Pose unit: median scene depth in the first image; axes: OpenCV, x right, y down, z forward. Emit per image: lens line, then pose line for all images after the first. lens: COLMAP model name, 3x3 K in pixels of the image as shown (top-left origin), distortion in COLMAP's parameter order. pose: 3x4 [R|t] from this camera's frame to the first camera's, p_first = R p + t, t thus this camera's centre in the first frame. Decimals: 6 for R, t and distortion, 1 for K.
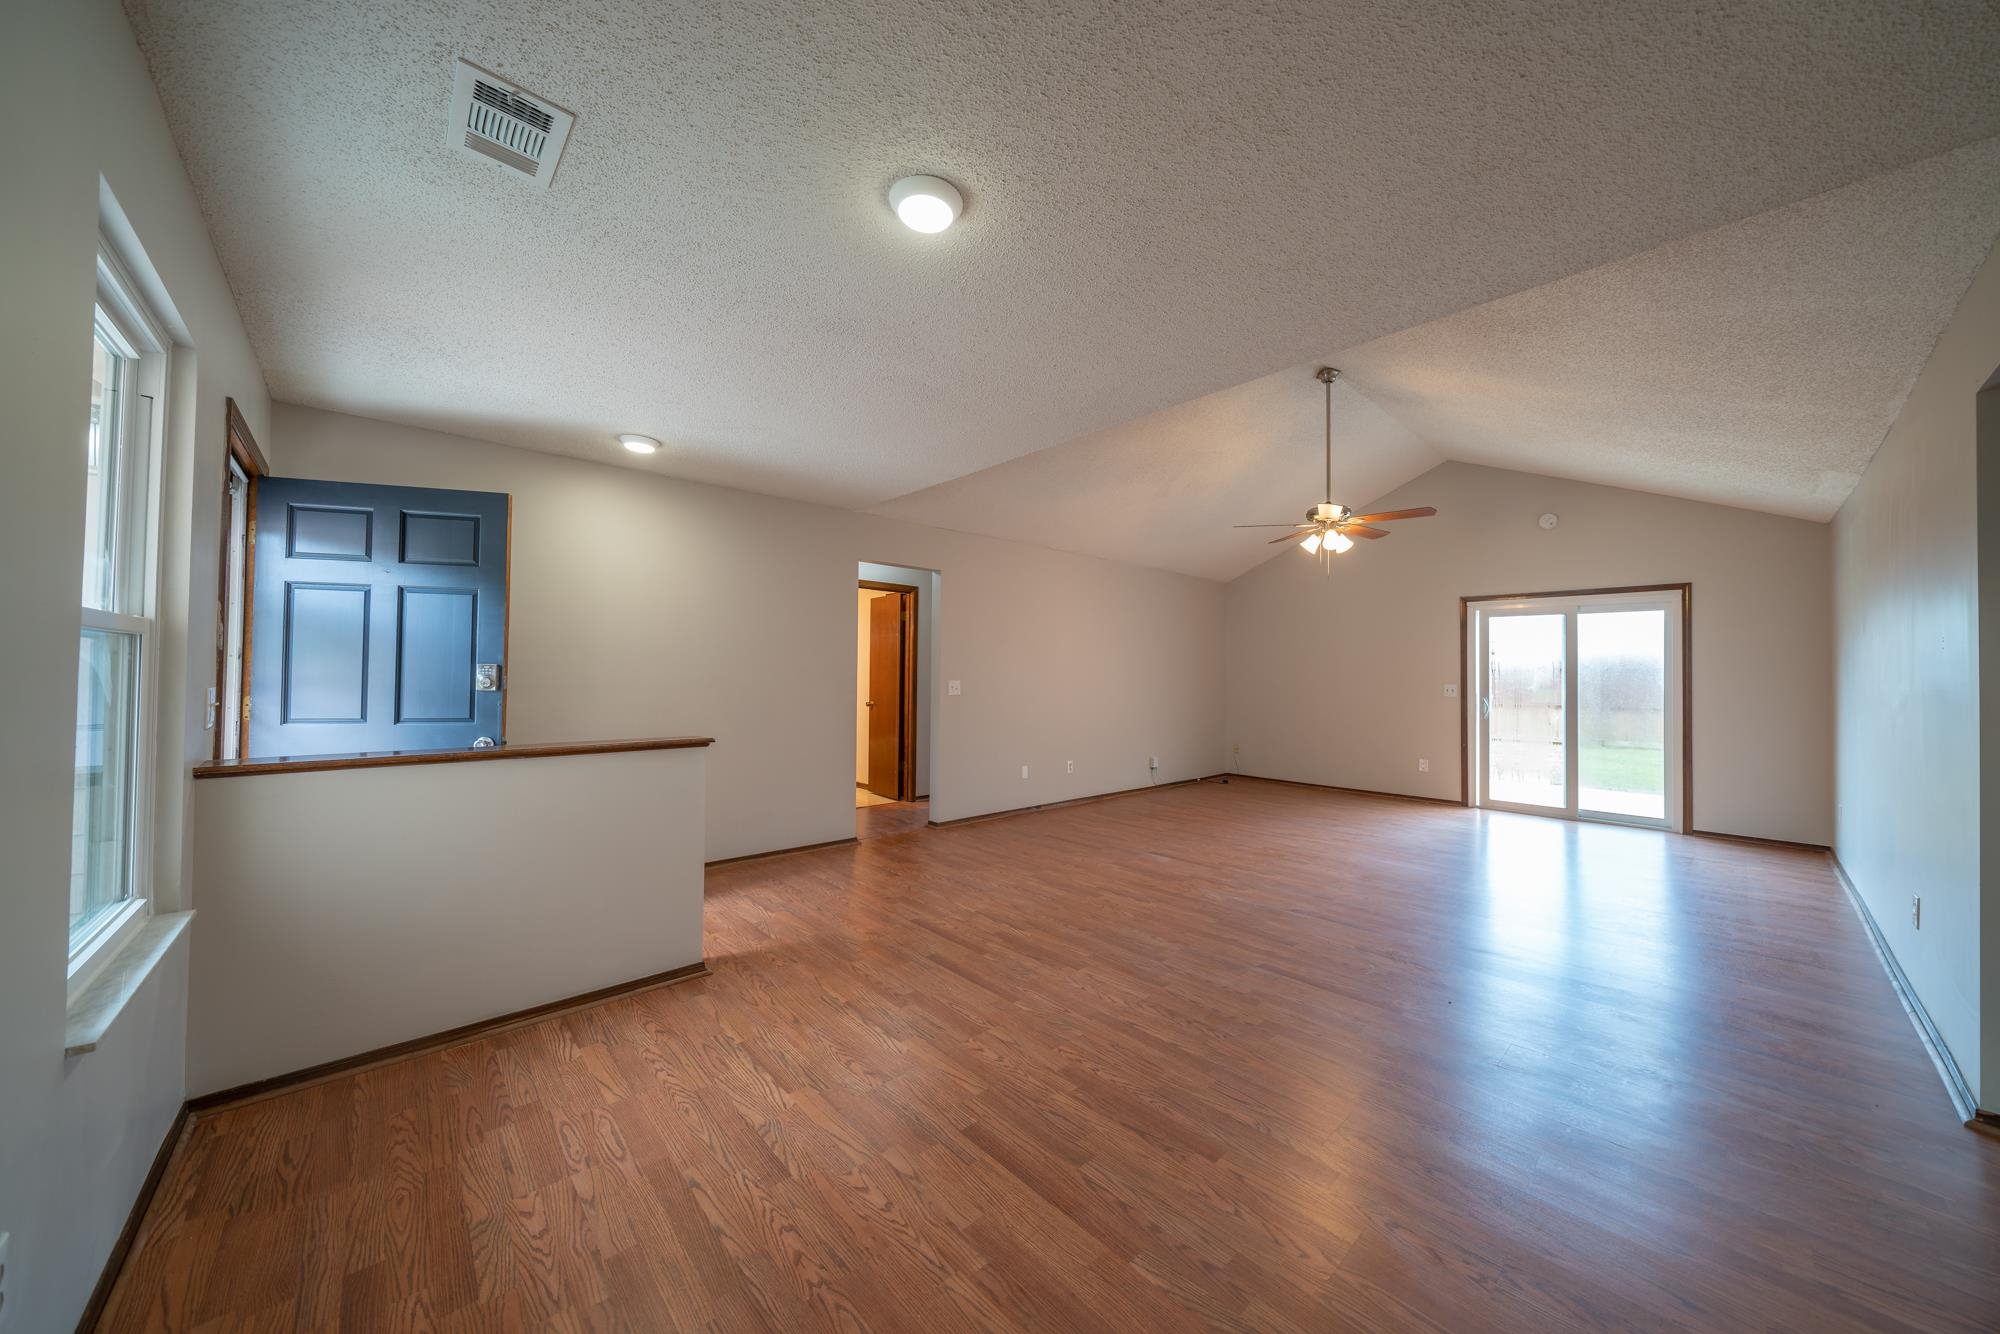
lens RADIAL K [[680.5, 0, 1011.9], [0, 680.5, 669.9], [0, 0, 1]] dist [-0.008243, 0.000331]
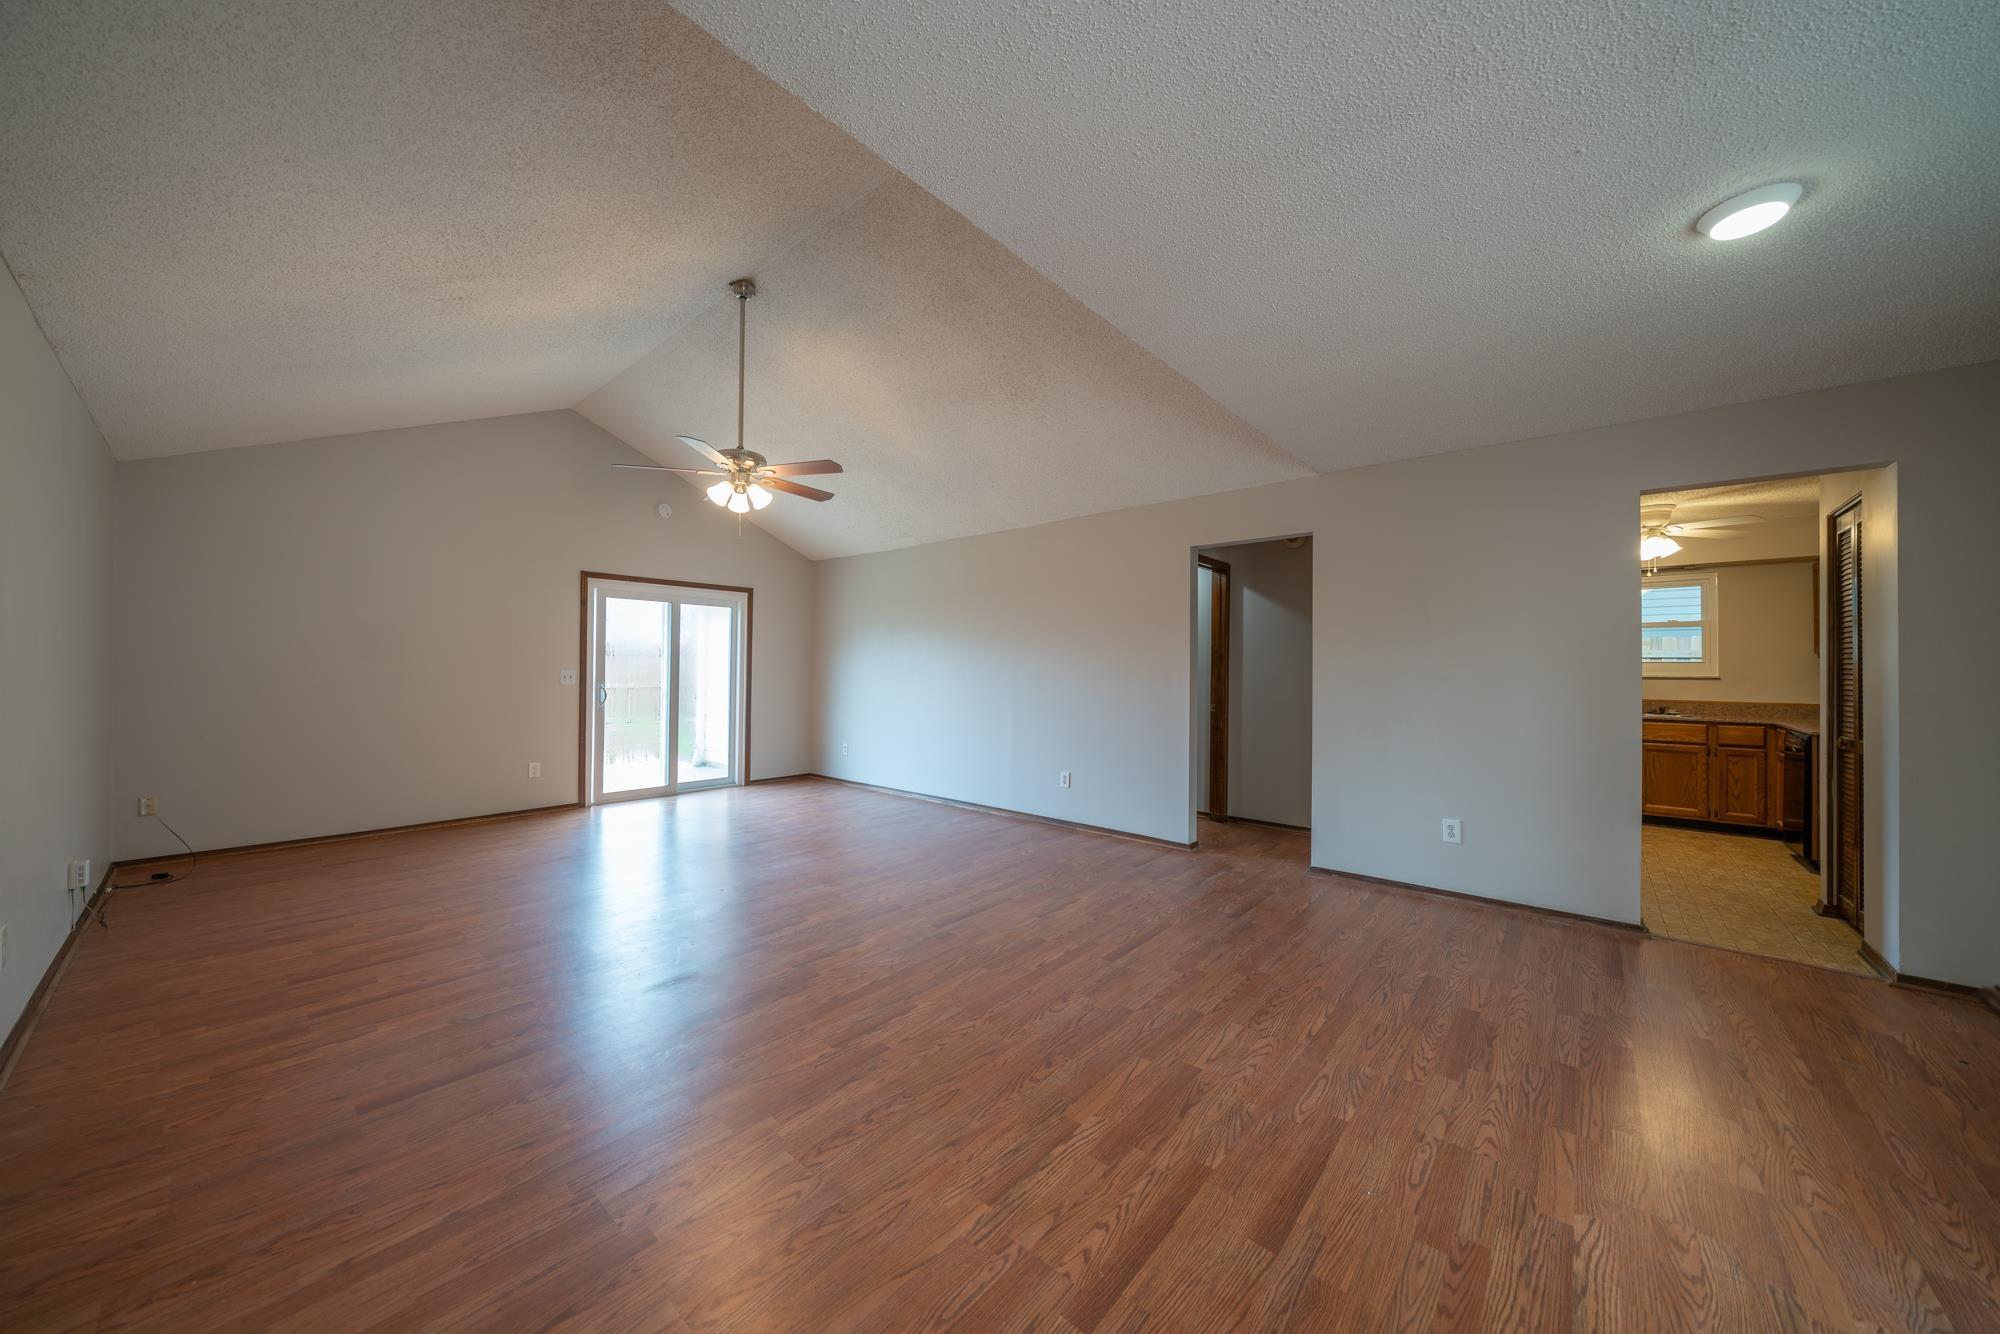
lens RADIAL K [[680.5, 0, 978.7], [0, 680.5, 664.2], [0, 0, 1]] dist [-0.008243, 0.000331]
pose [[-0.092456, -0.004614, 0.995706, -0.572114], [-0.016134, 0.999865, 0.003135, 0.006302], [-0.995586, -0.015775, -0.092518, 1.237954]]
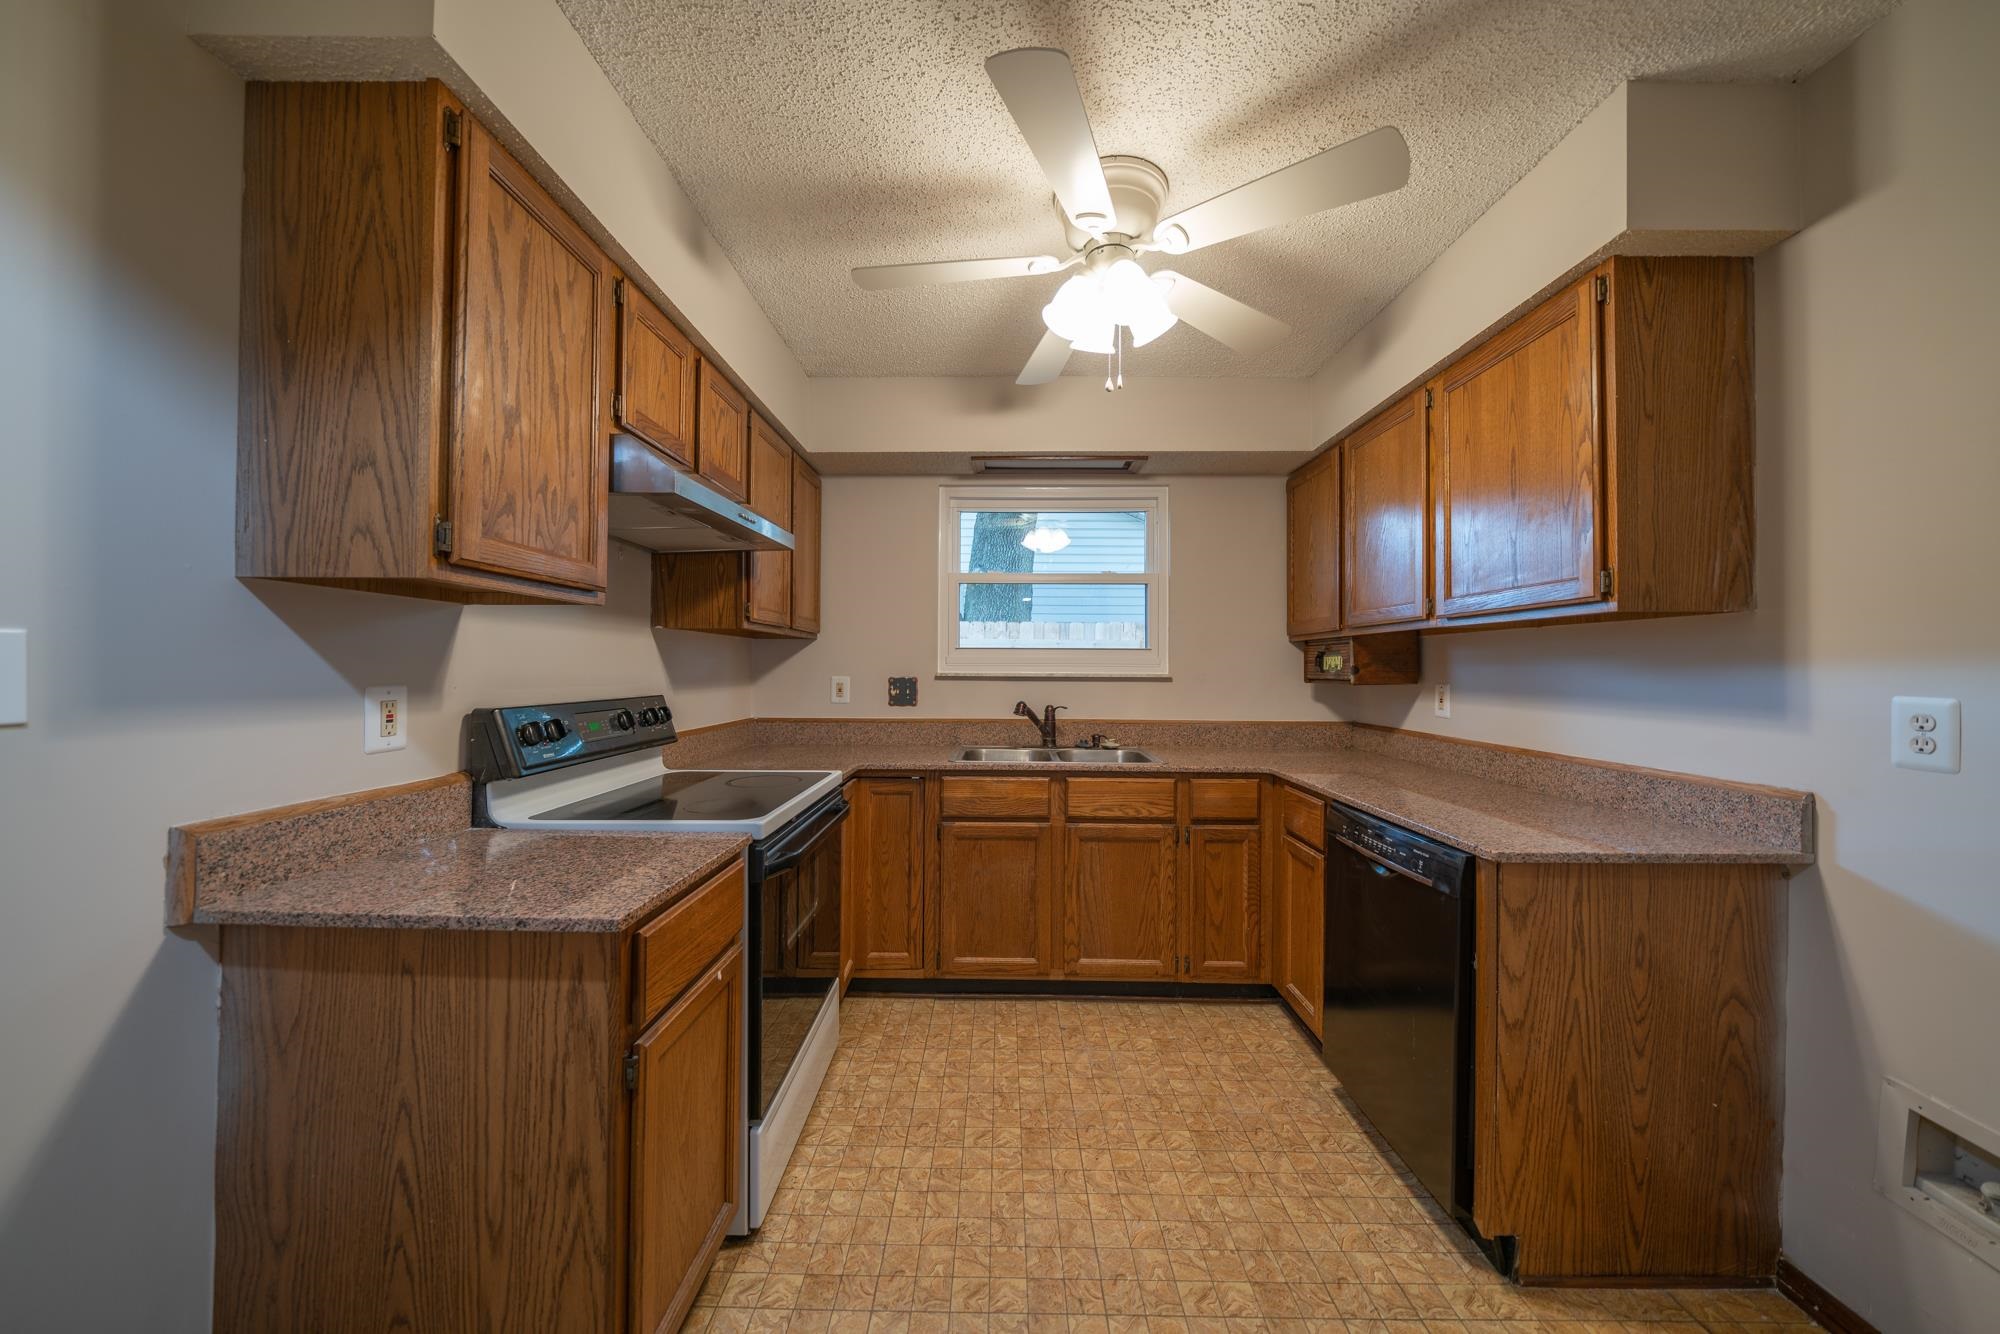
lens RADIAL K [[680.5, 0, 993.1], [0, 680.5, 662.4], [0, 0, 1]] dist [-0.008243, 0.000331]
pose [[-0.720752, -0.007971, 0.693147, 0.558764], [-0.019667, 0.999766, -0.008954, 0.008646], [-0.692914, -0.020086, -0.720740, -0.029259]]
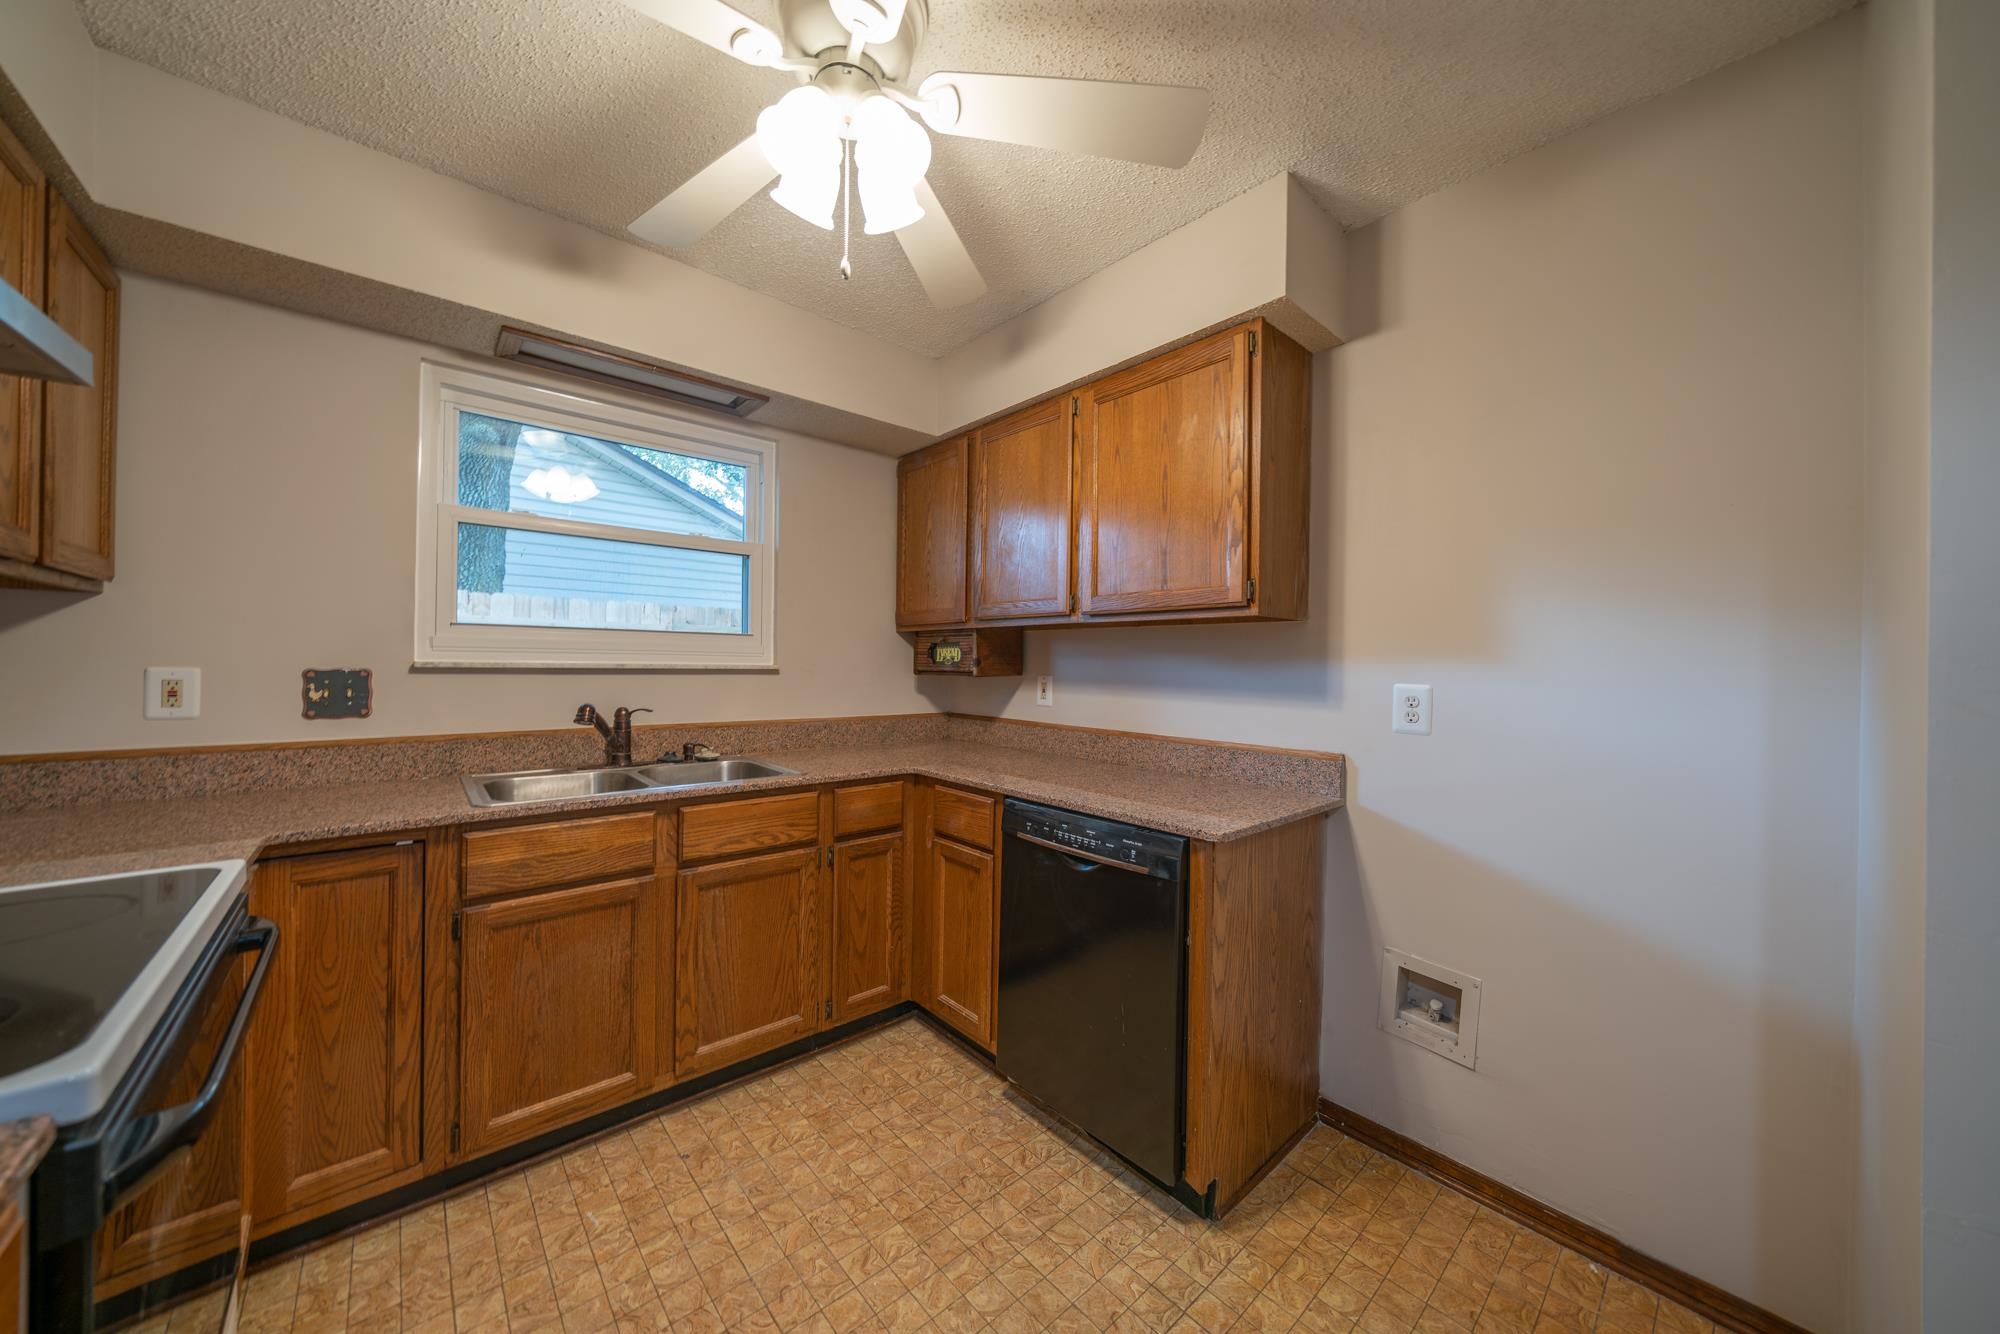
lens RADIAL K [[680.5, 0, 996.8], [0, 680.5, 662.3], [0, 0, 1]] dist [-0.008243, 0.000331]
pose [[-0.999339, -0.024285, 0.027056, 0.771204], [-0.024607, 0.999630, -0.011631, 0.011334], [-0.026764, -0.012289, -0.999566, -0.095736]]
